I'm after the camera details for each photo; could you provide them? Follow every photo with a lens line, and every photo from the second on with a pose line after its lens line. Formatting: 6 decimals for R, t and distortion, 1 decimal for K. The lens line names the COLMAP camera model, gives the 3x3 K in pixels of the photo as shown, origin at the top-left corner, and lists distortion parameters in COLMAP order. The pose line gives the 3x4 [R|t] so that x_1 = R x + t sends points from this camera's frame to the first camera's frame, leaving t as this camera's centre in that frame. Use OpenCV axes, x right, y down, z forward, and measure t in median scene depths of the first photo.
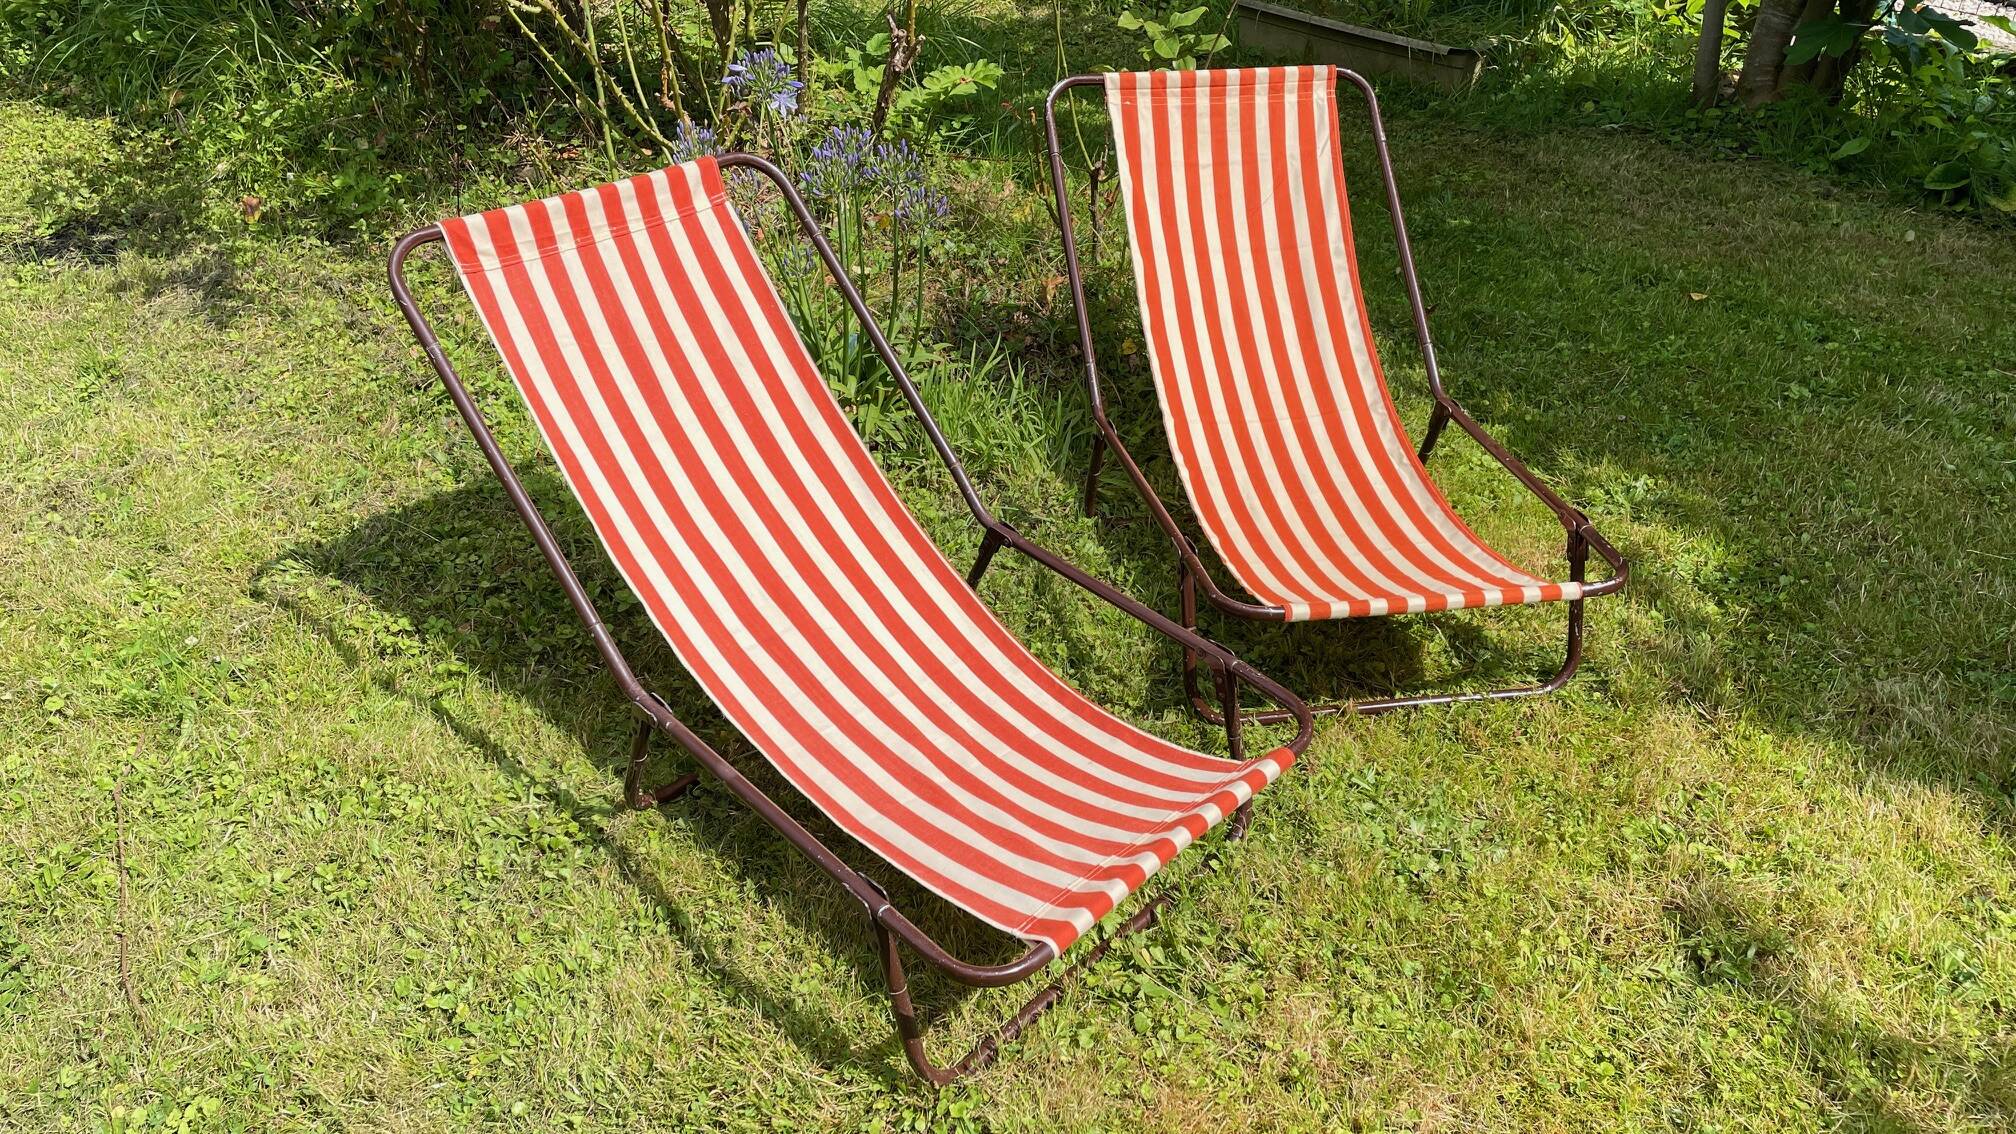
lens RADIAL K [[1545.1, 0, 1011.4], [0, 1545.1, 558.6], [0, 0, 1]] dist [0.086295, -0.123891]
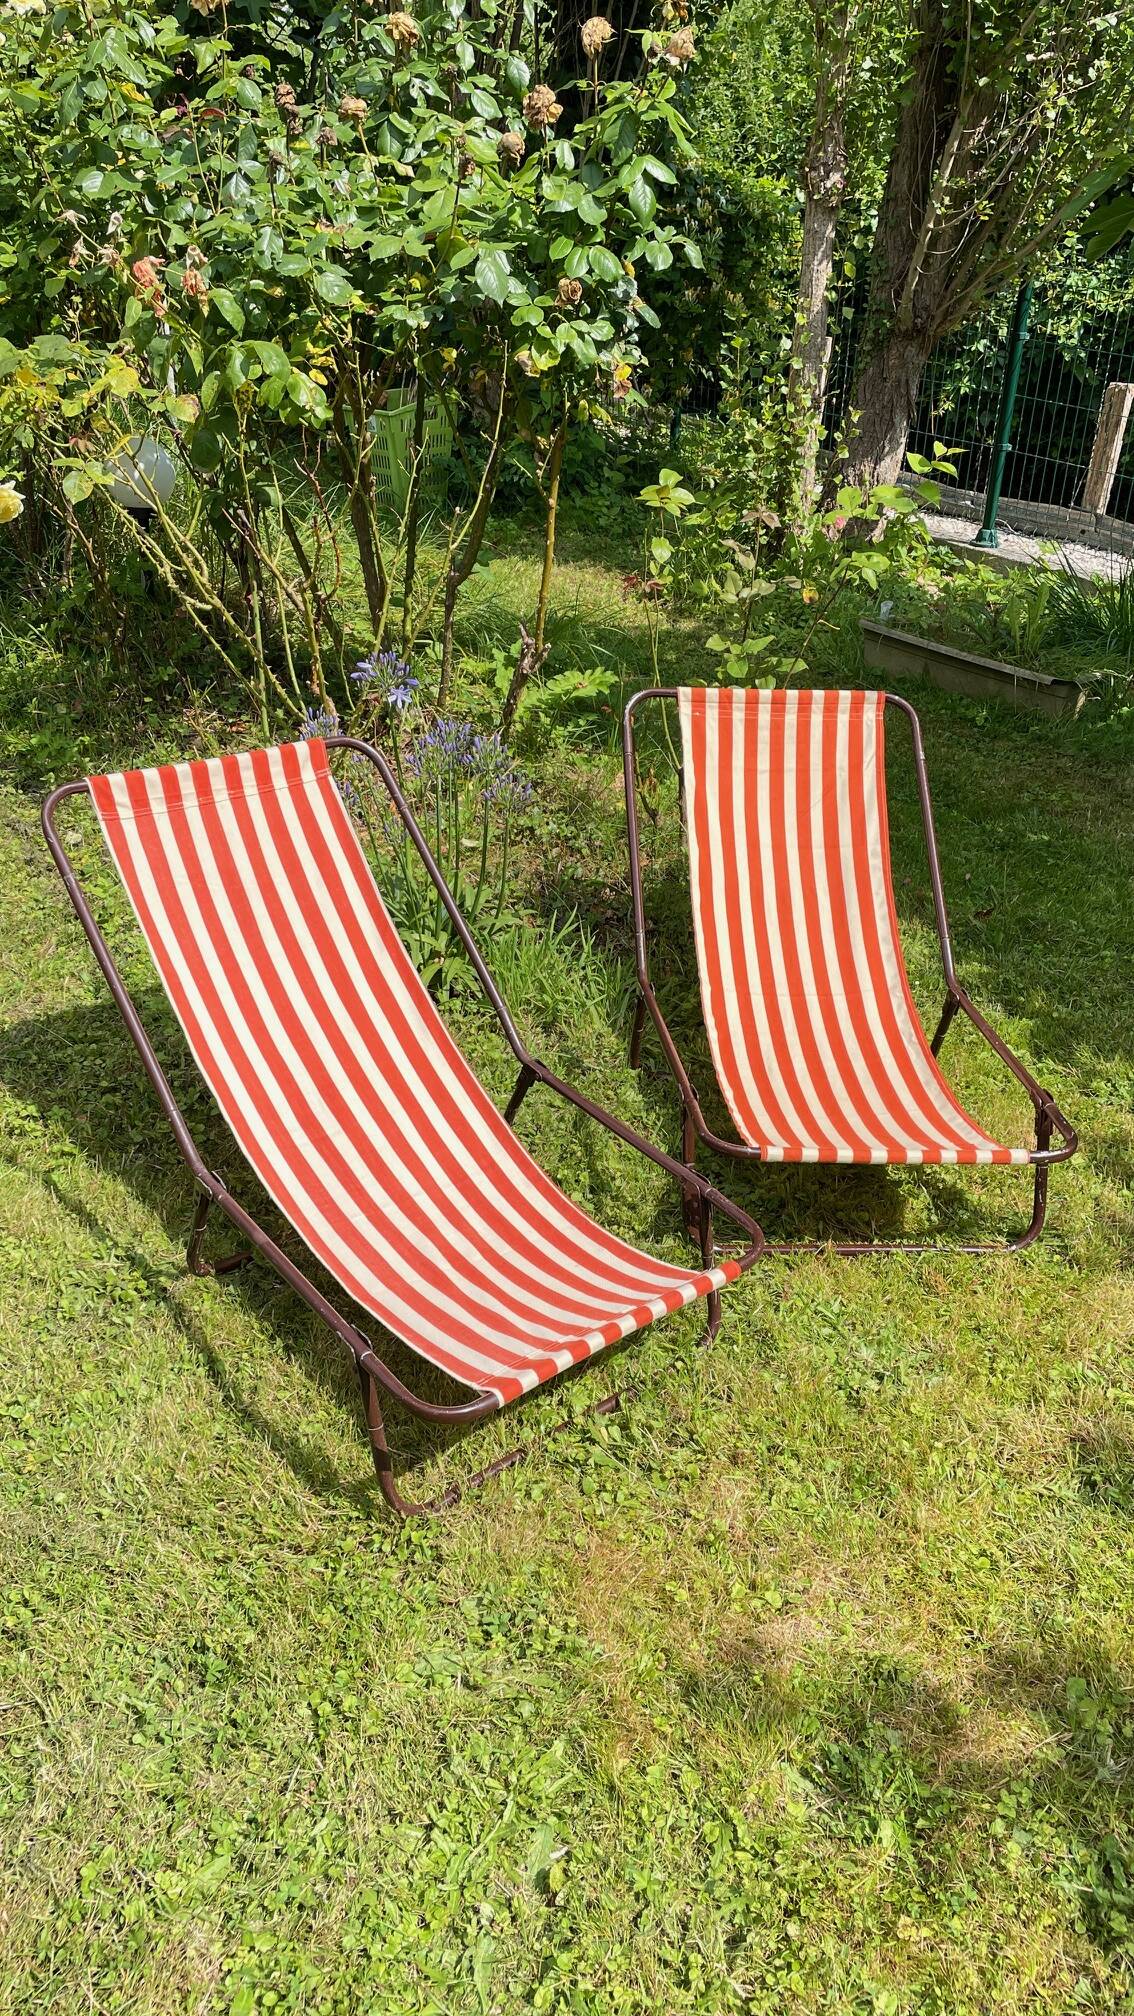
lens RADIAL K [[1545.1, 0, 567.0], [0, 1545.1, 1008.0], [0, 0, 1]] dist [0.086295, -0.123891]
pose [[0.993973, 0.073508, -0.081326, 0.104098], [-0.080267, 0.993293, -0.083221, 0.030971], [0.074663, 0.089248, 0.993207, -0.148105]]
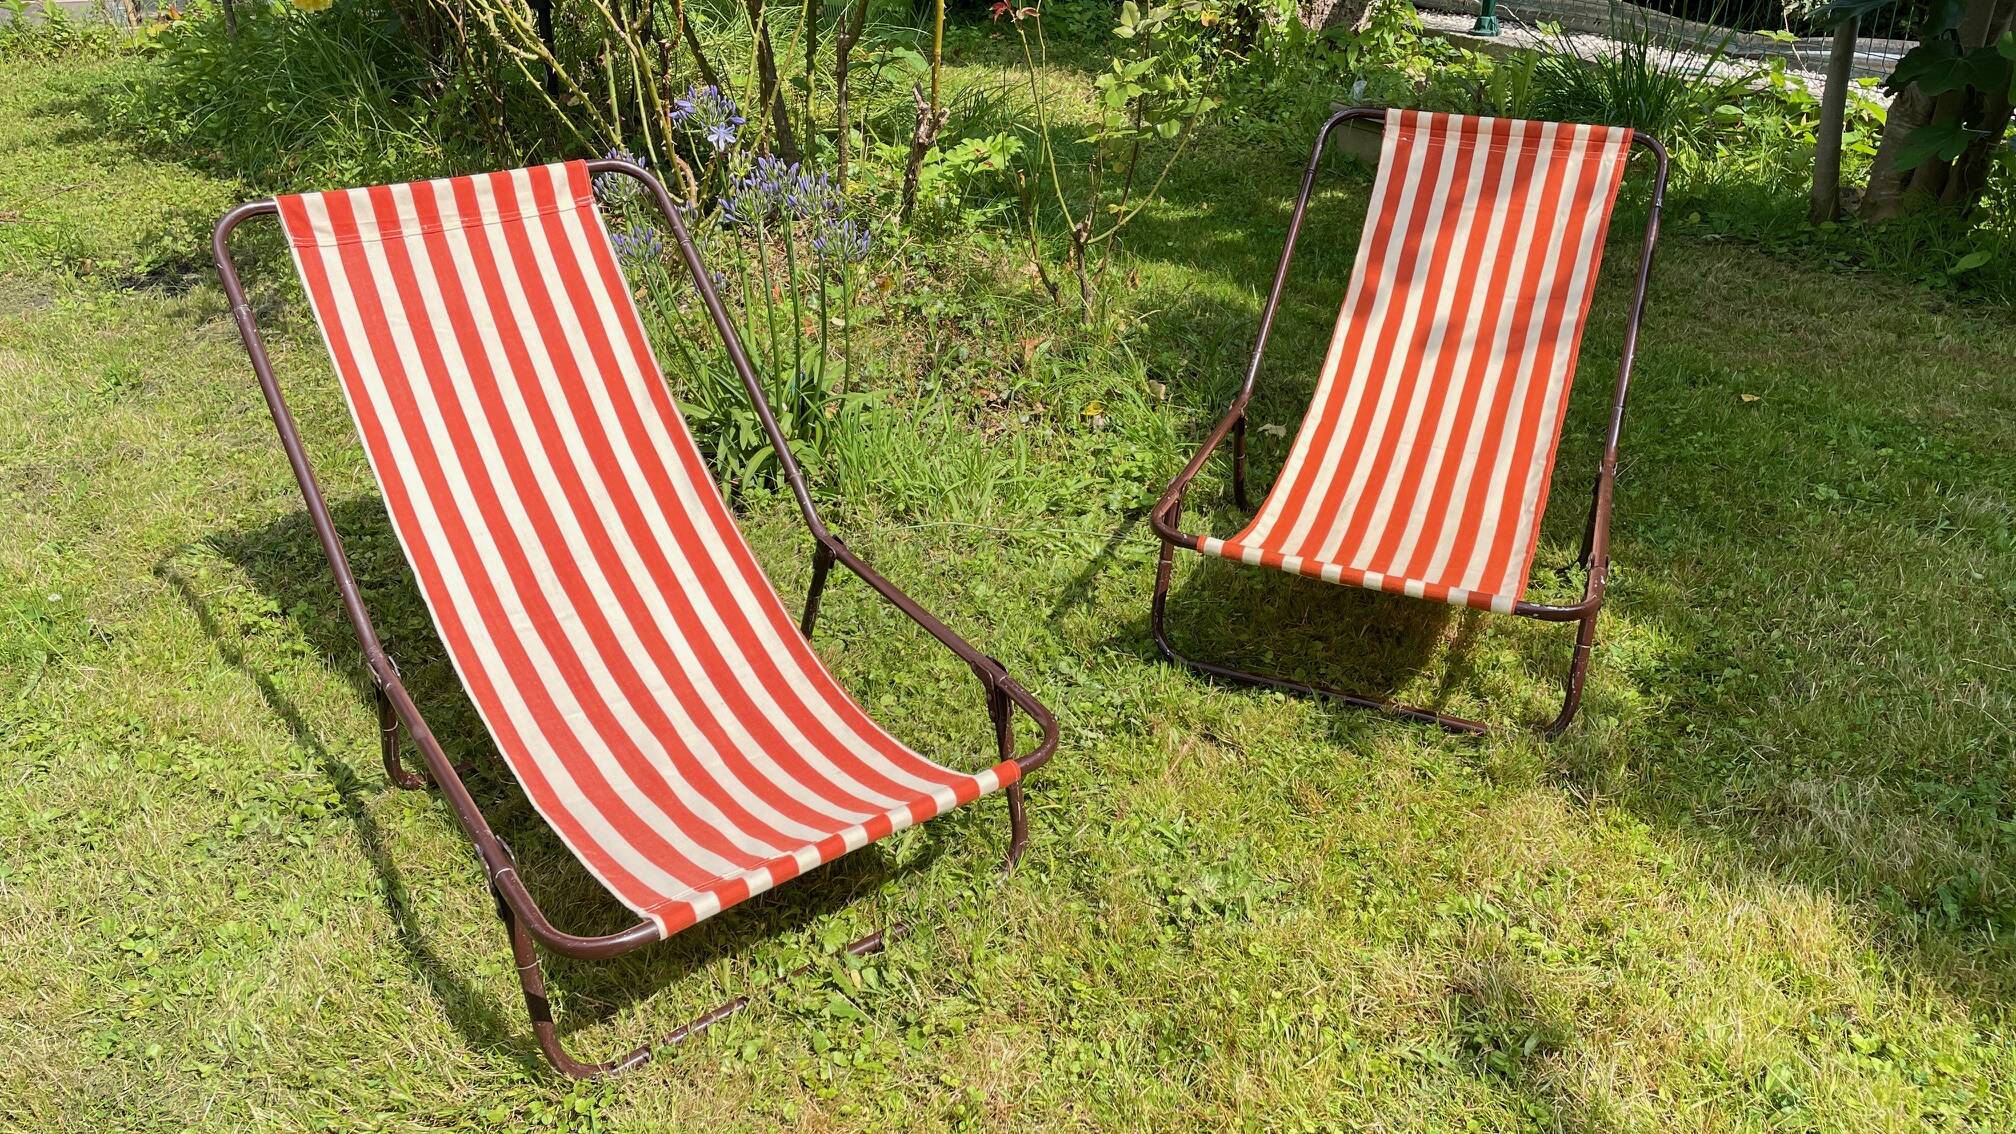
lens RADIAL K [[1545.1, 0, 1011.4], [0, 1545.1, 558.6], [0, 0, 1]] dist [0.086295, -0.123891]
pose [[0.986577, 0.062390, -0.150909, 0.242169], [-0.076527, 0.993019, -0.089756, 0.066779], [0.144255, 0.100100, 0.984465, 0.060161]]
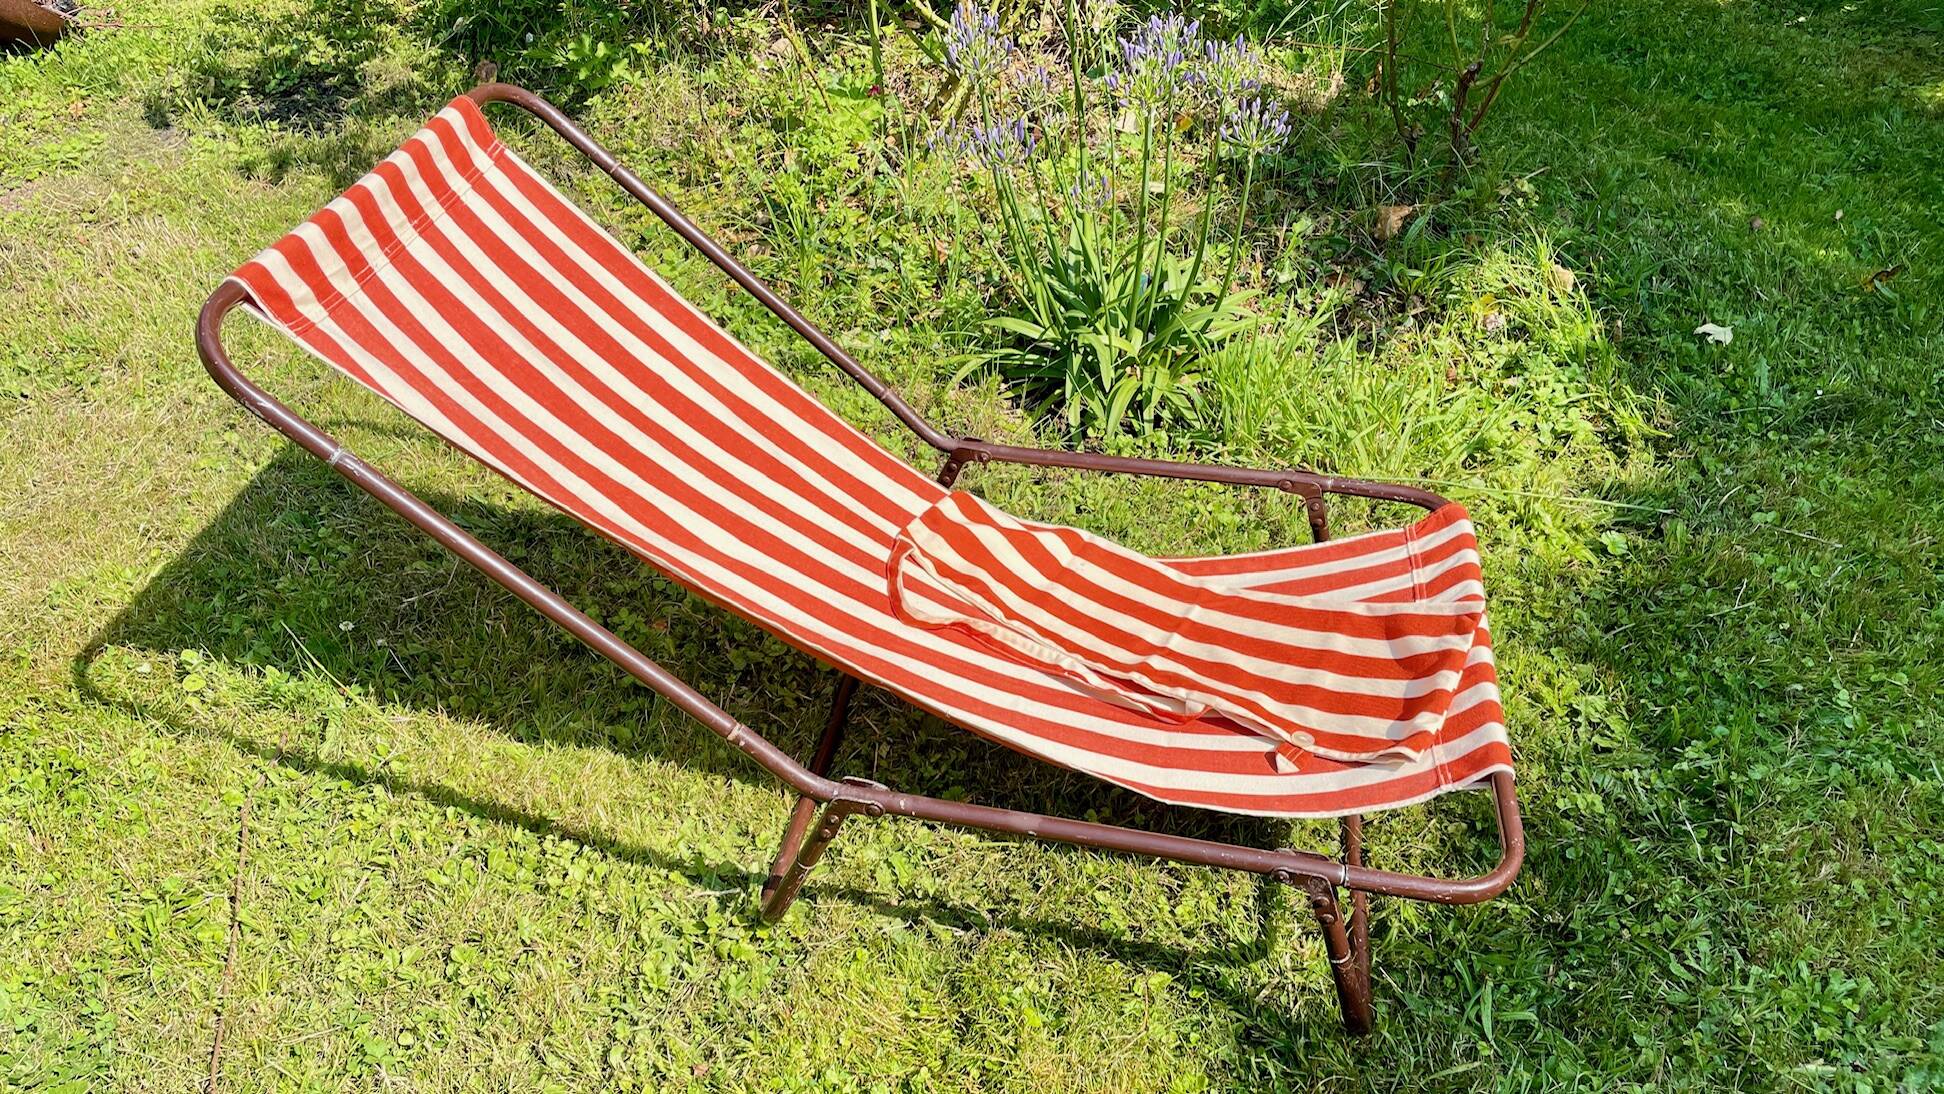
lens RADIAL K [[1541.1, 0, 972.0], [0, 1541.1, 547.0], [0, 0, 1]] dist [0.107576, -0.162049]
pose [[0.982032, 0.094163, -0.163544, -0.056106], [-0.080600, 0.992882, 0.087684, -0.084935], [0.170636, -0.072927, 0.982632, 0.221732]]
